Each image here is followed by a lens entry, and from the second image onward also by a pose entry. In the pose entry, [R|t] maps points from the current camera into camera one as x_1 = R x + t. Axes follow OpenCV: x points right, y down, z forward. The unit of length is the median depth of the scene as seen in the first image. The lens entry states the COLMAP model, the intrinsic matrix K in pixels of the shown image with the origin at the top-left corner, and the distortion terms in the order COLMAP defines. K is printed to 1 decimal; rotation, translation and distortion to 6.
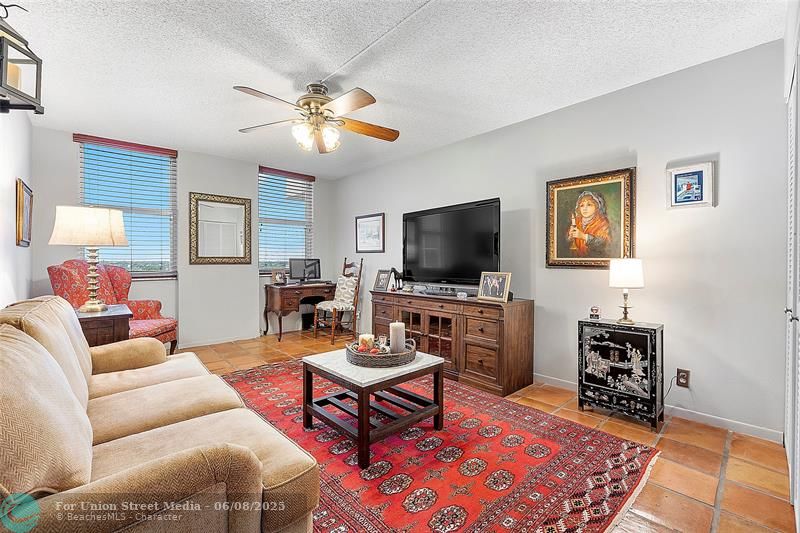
lens RADIAL K [[338.7, 0, 399.9], [0, 338.7, 263.7], [0, 0, 1]] dist [-0.005394, -0.001158]
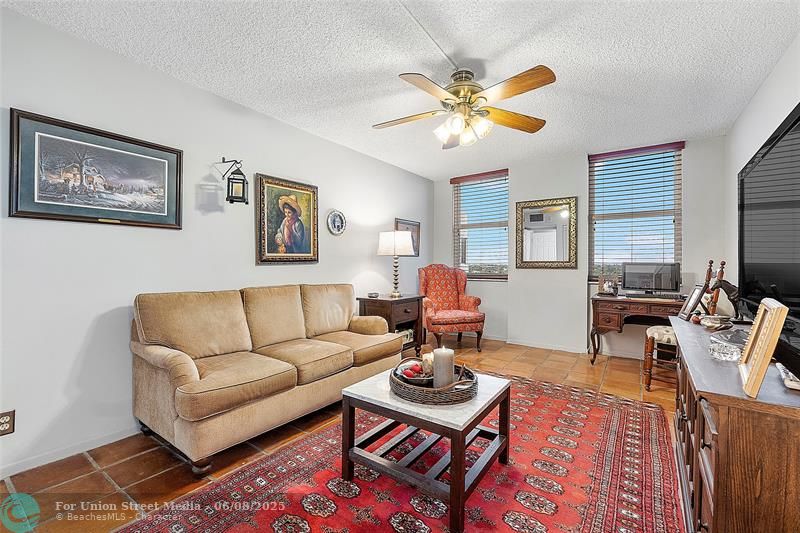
lens RADIAL K [[338.7, 0, 399.9], [0, 338.7, 263.7], [0, 0, 1]] dist [-0.005394, -0.001158]
pose [[0.196794, 0.003949, -0.980437, 0.382855], [-0.008041, 0.999965, 0.002414, -0.012115], [0.980412, 0.007408, 0.196819, 0.402923]]
